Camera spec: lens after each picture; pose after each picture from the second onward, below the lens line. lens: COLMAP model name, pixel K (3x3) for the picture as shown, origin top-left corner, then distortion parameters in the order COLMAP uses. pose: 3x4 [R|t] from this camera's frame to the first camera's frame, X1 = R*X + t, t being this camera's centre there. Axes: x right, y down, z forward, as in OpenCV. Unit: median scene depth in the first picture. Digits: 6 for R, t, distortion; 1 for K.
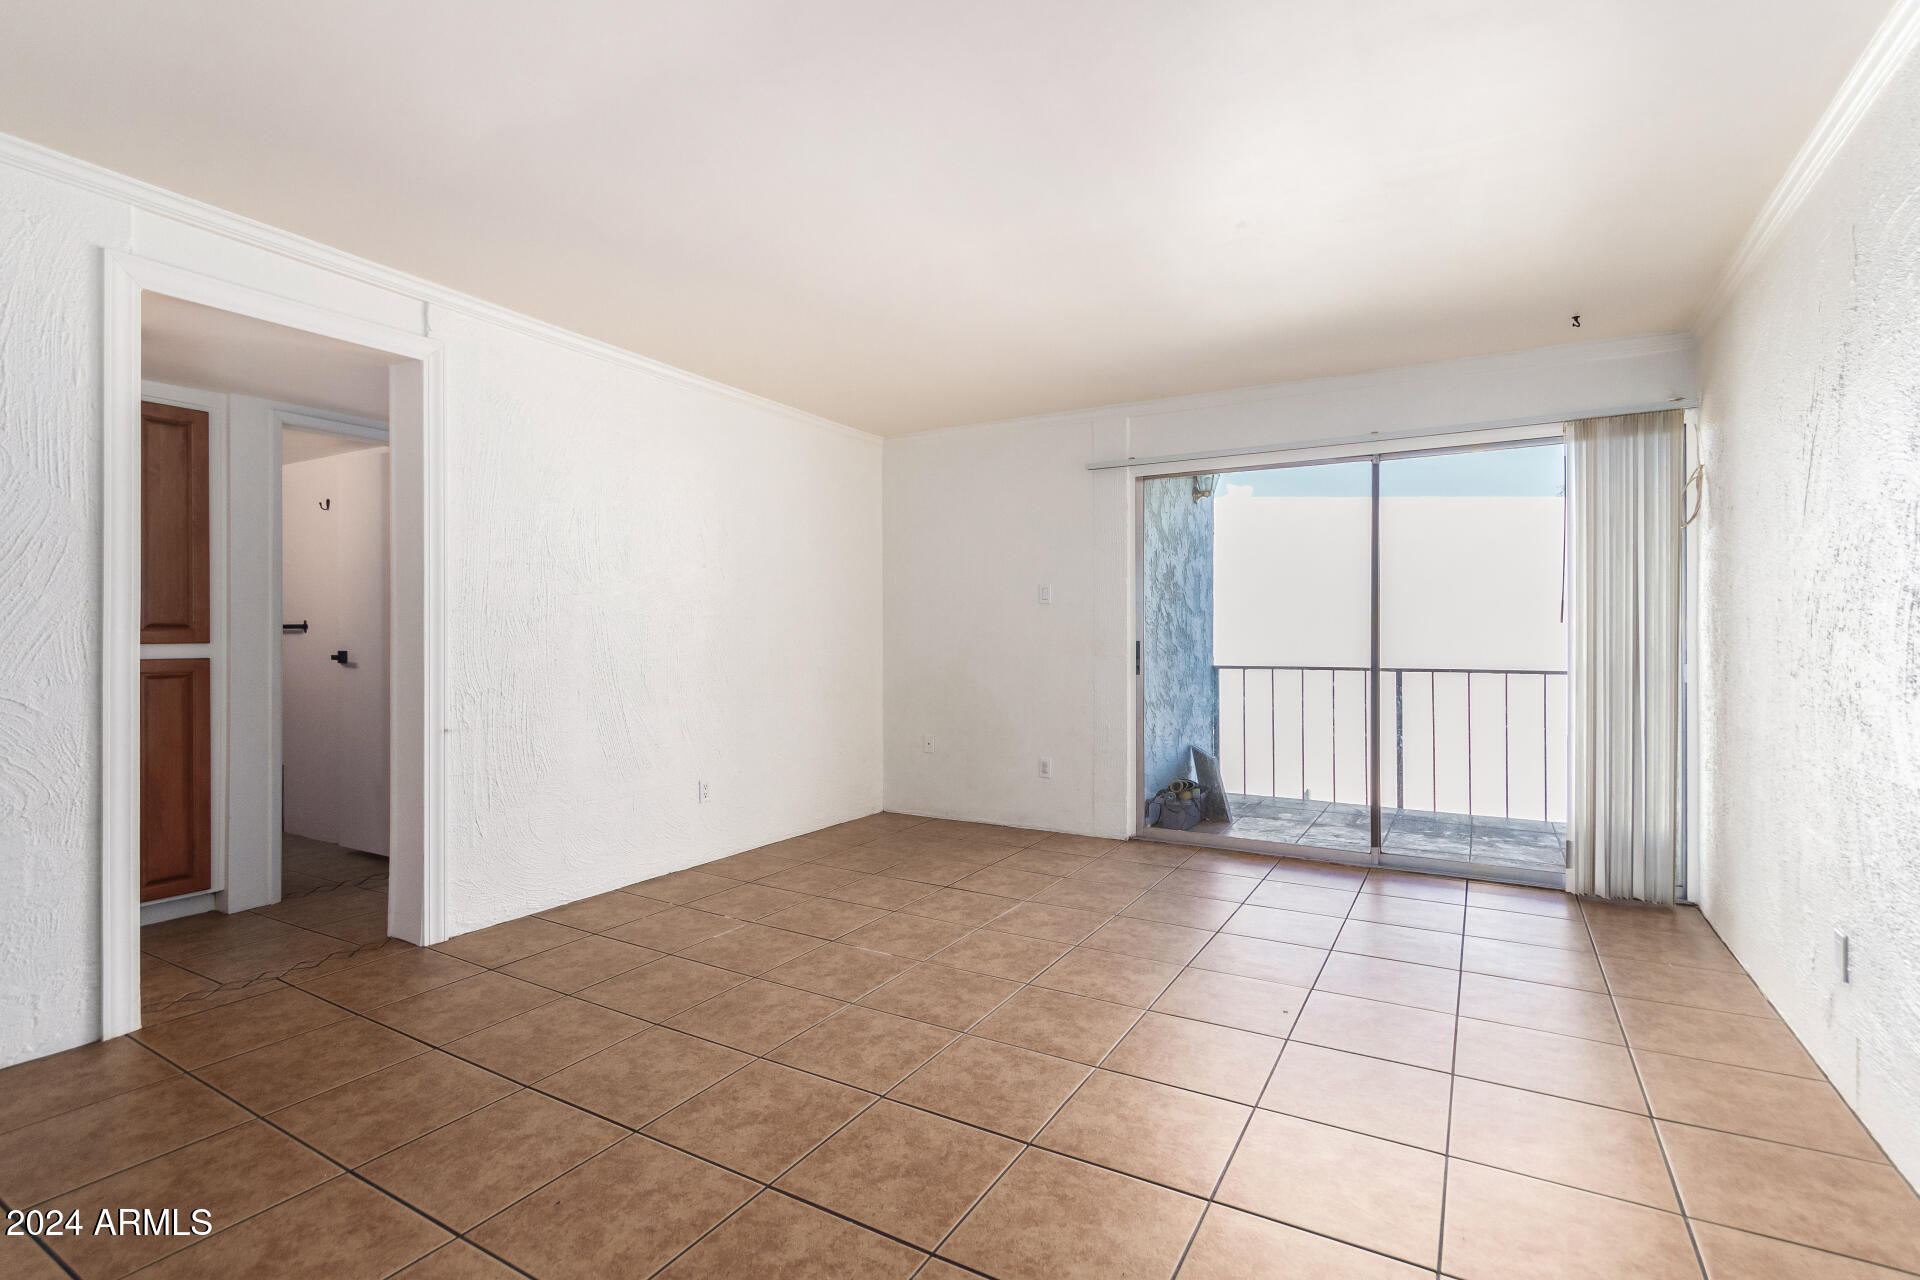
lens RADIAL K [[894.5, 0, 954.6], [0, 894.5, 624.5], [0, 0, 1]] dist [0.007628, -0.000811]
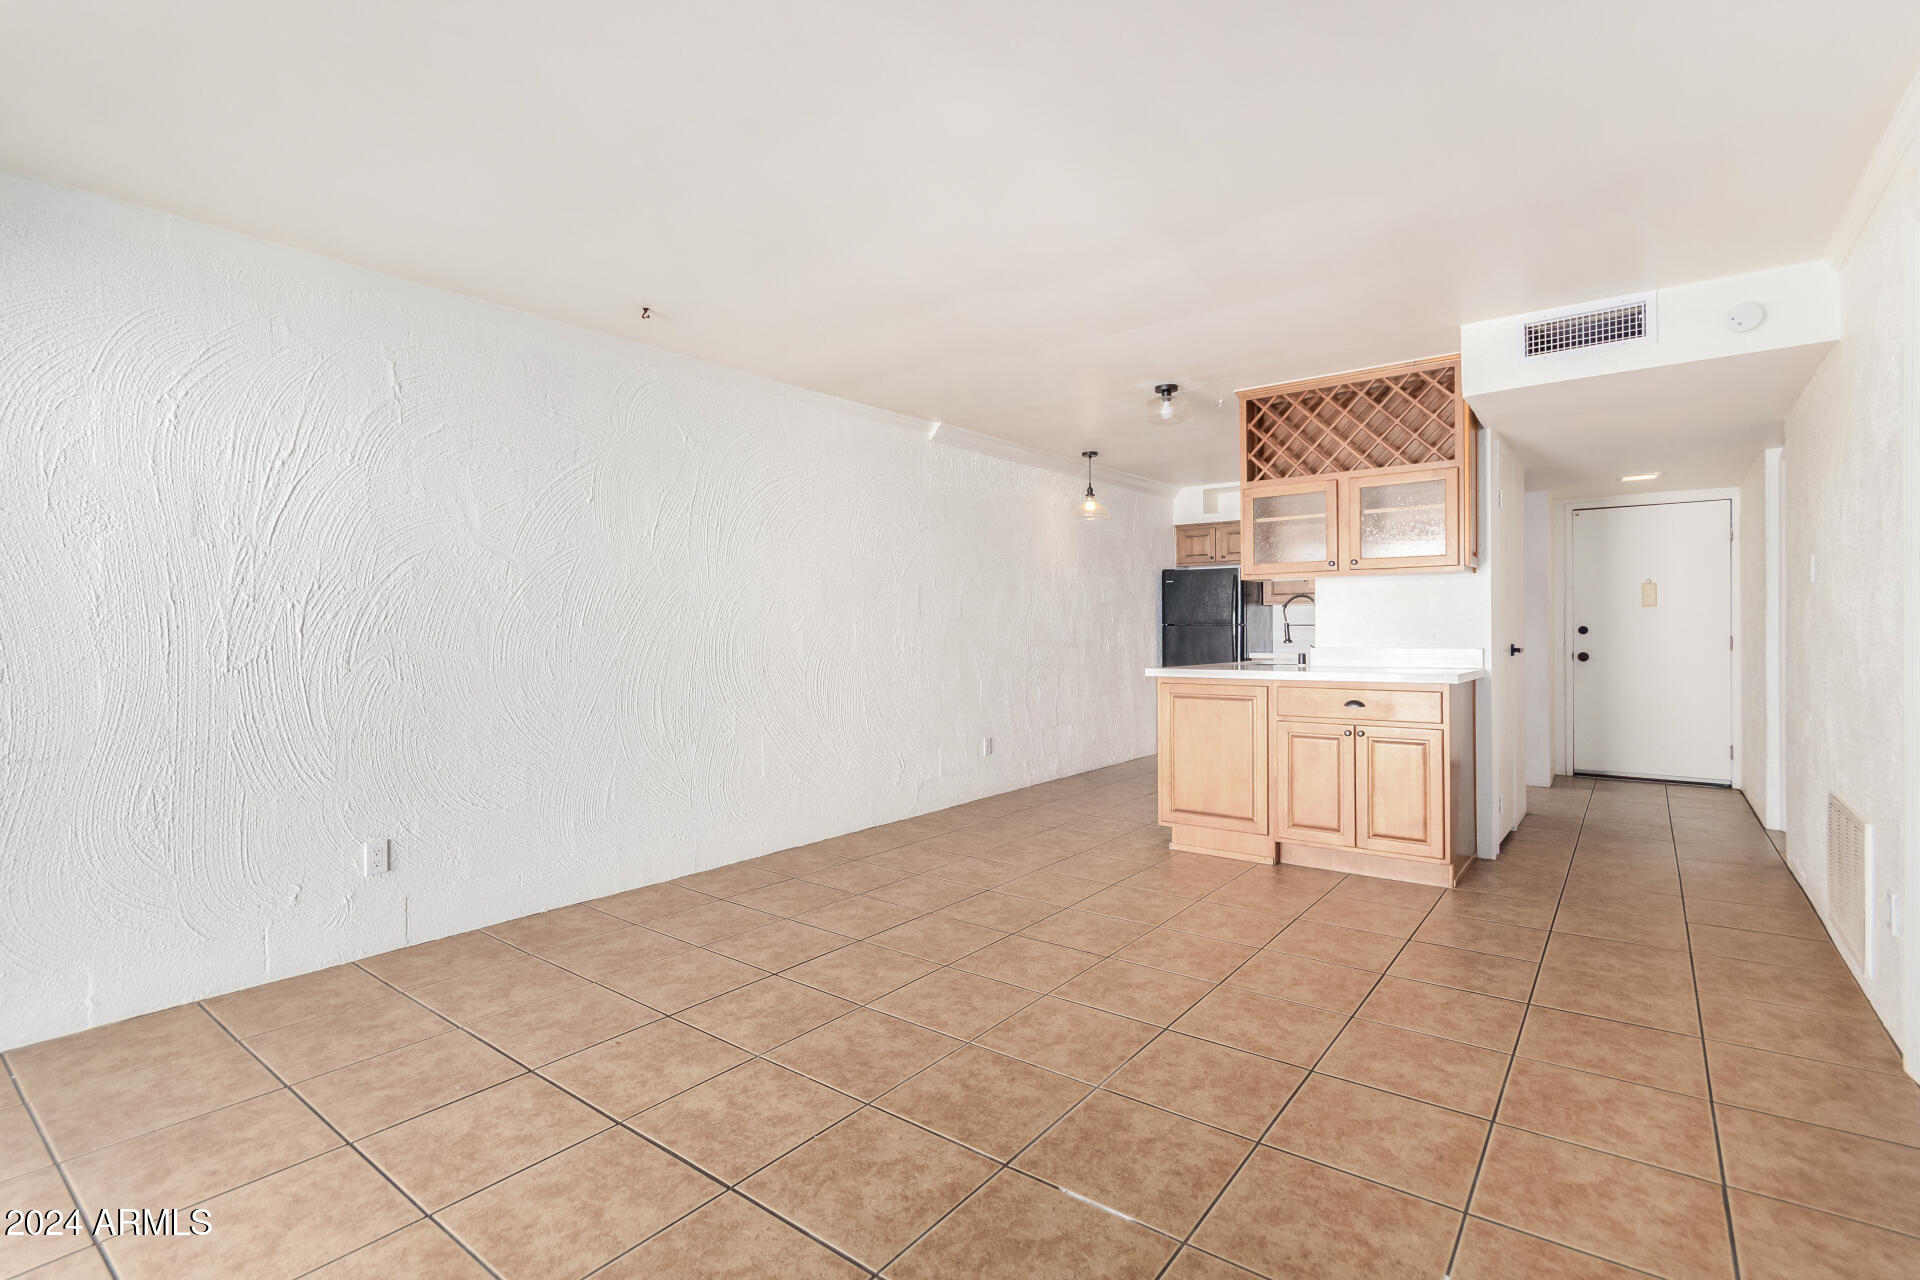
lens RADIAL K [[894.5, 0, 951.3], [0, 894.5, 634.7], [0, 0, 1]] dist [0.007628, -0.000811]
pose [[-0.992167, 0.004186, 0.124848, -0.062377], [0.003318, 0.999969, -0.007160, 0.013711], [-0.124874, -0.006689, -0.992150, 1.320455]]
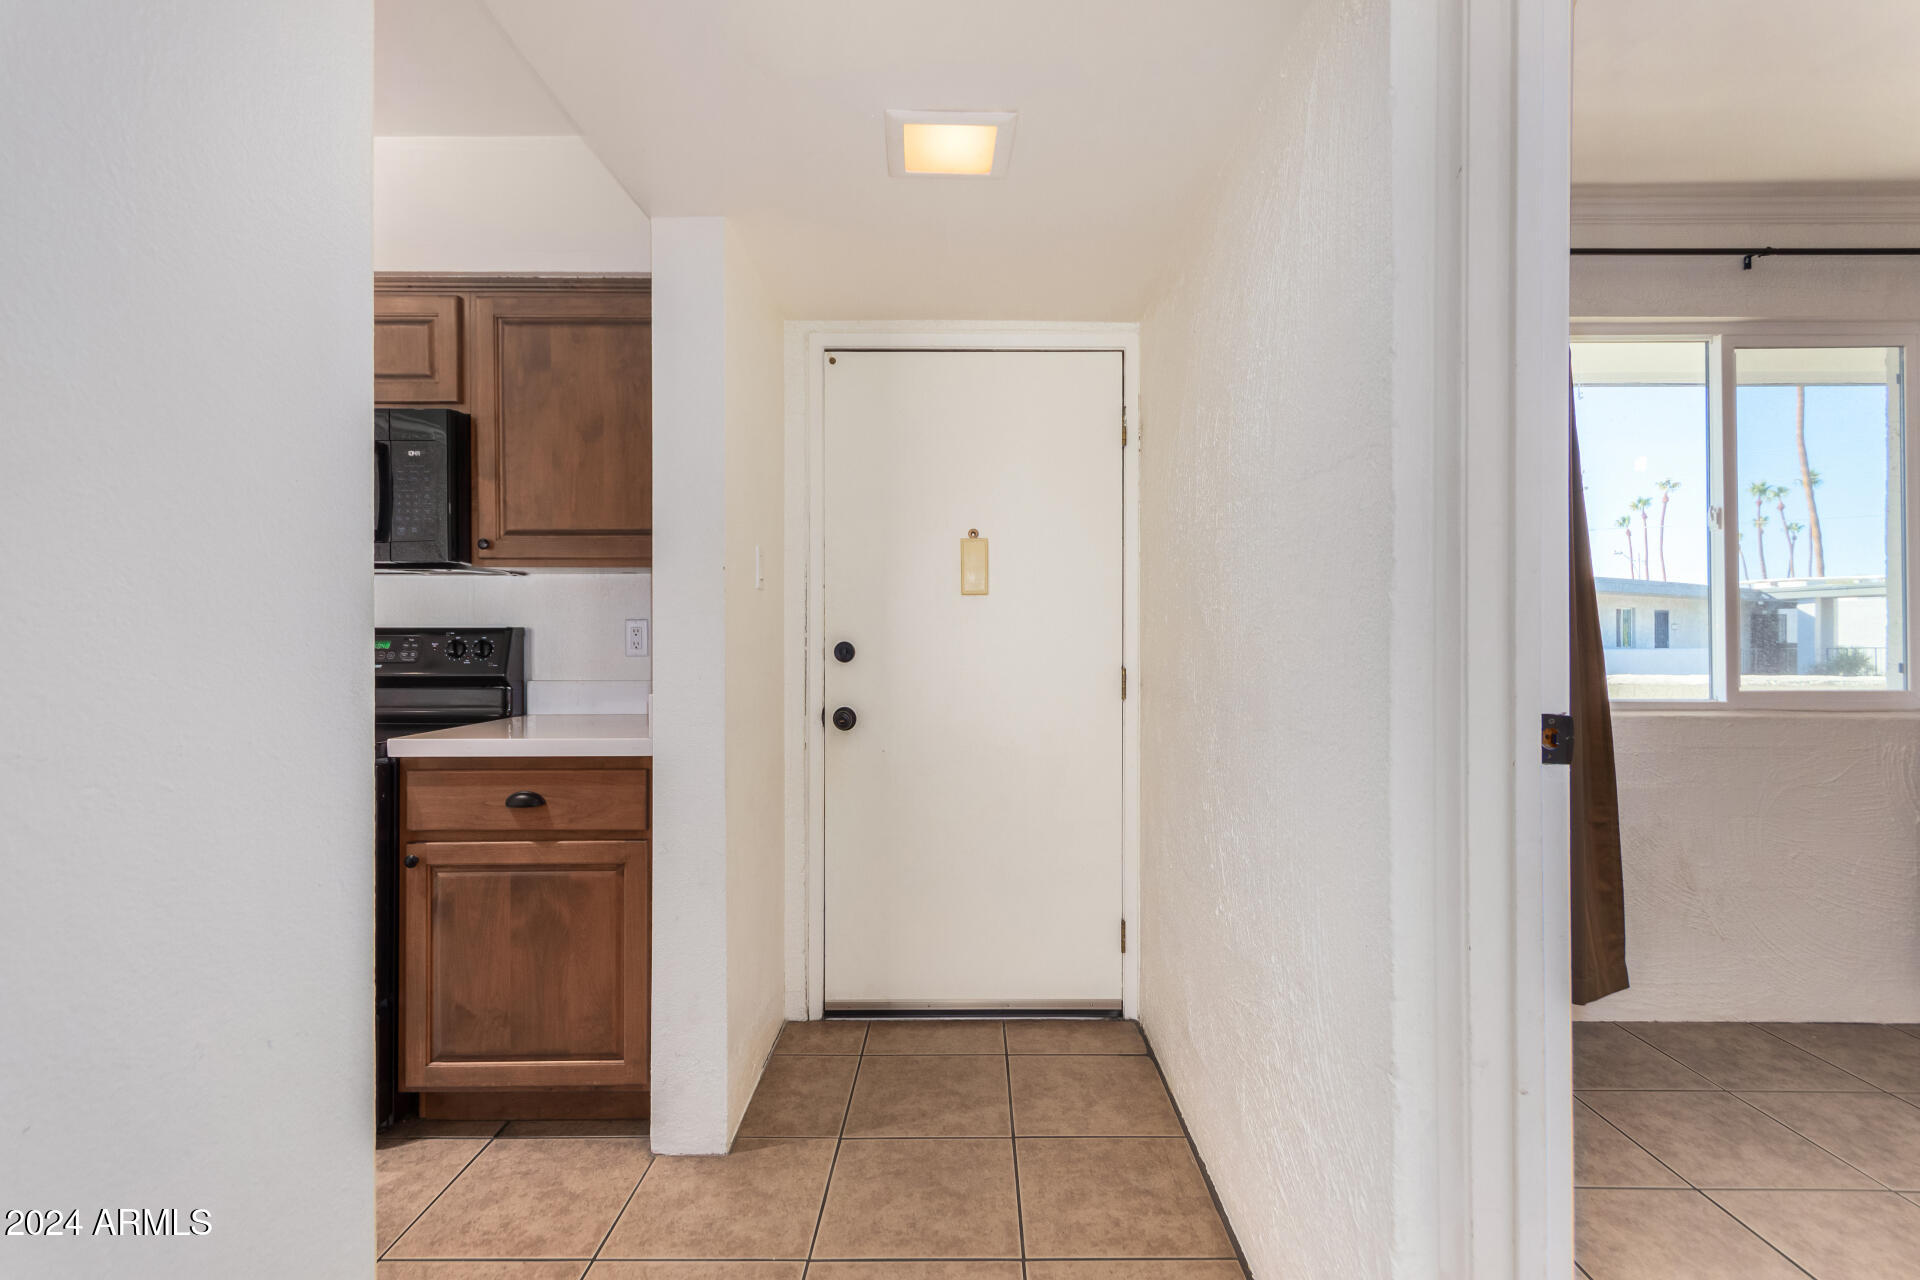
lens RADIAL K [[894.5, 0, 968.1], [0, 894.5, 636.3], [0, 0, 1]] dist [0.007628, -0.000811]
pose [[-0.859439, -0.001903, -0.511235, -0.807104], [0.005068, 0.999912, -0.012241, -0.007514], [0.511213, -0.013111, -0.859354, 0.053527]]
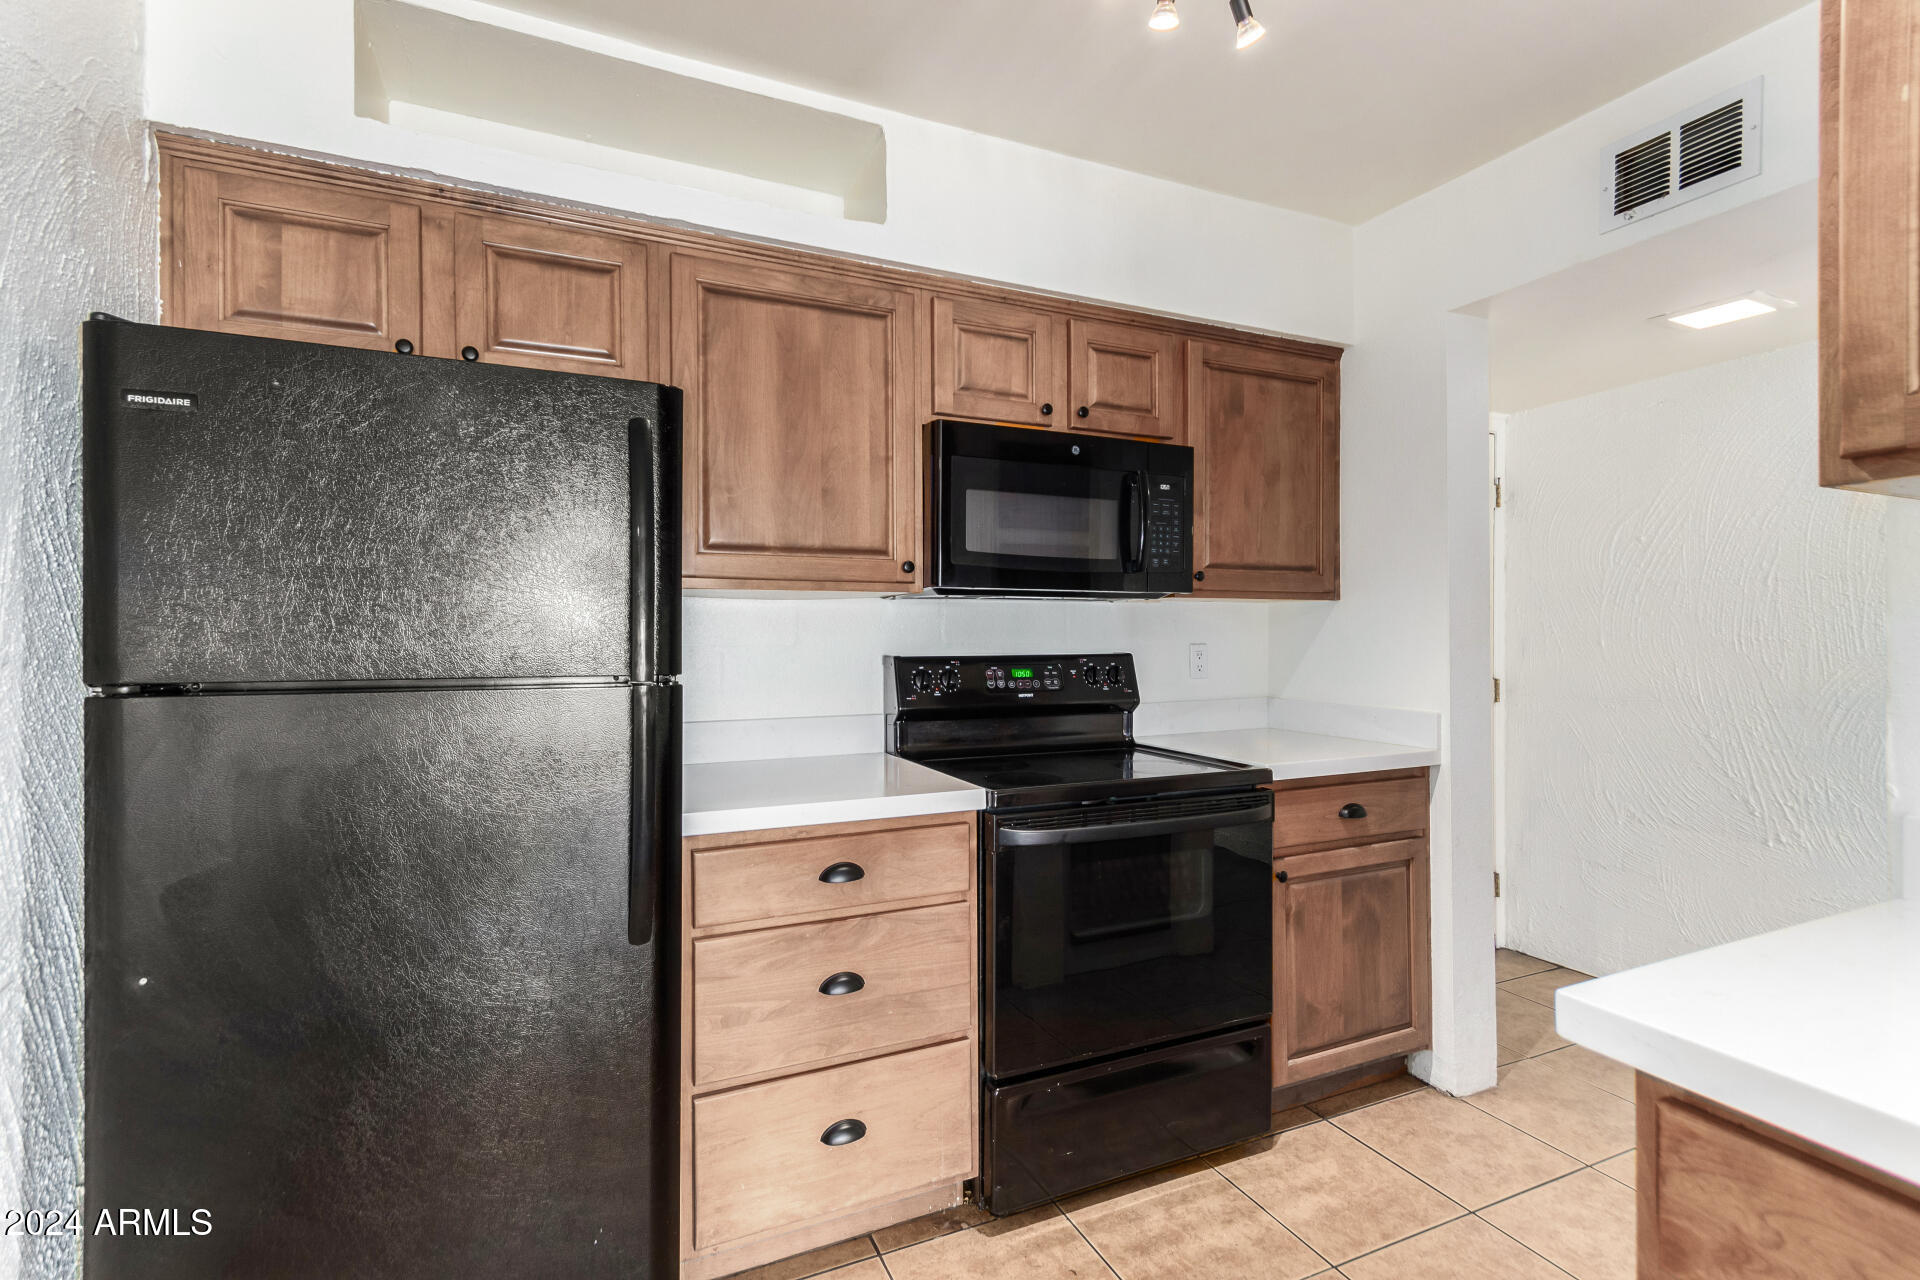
lens RADIAL K [[894.5, 0, 972.3], [0, 894.5, 634.5], [0, 0, 1]] dist [0.007628, -0.000811]
pose [[-0.570376, 0.002034, -0.821382, -0.212137], [0.012801, 0.999897, -0.006413, -0.035796], [0.821284, -0.014173, -0.570343, -0.410030]]
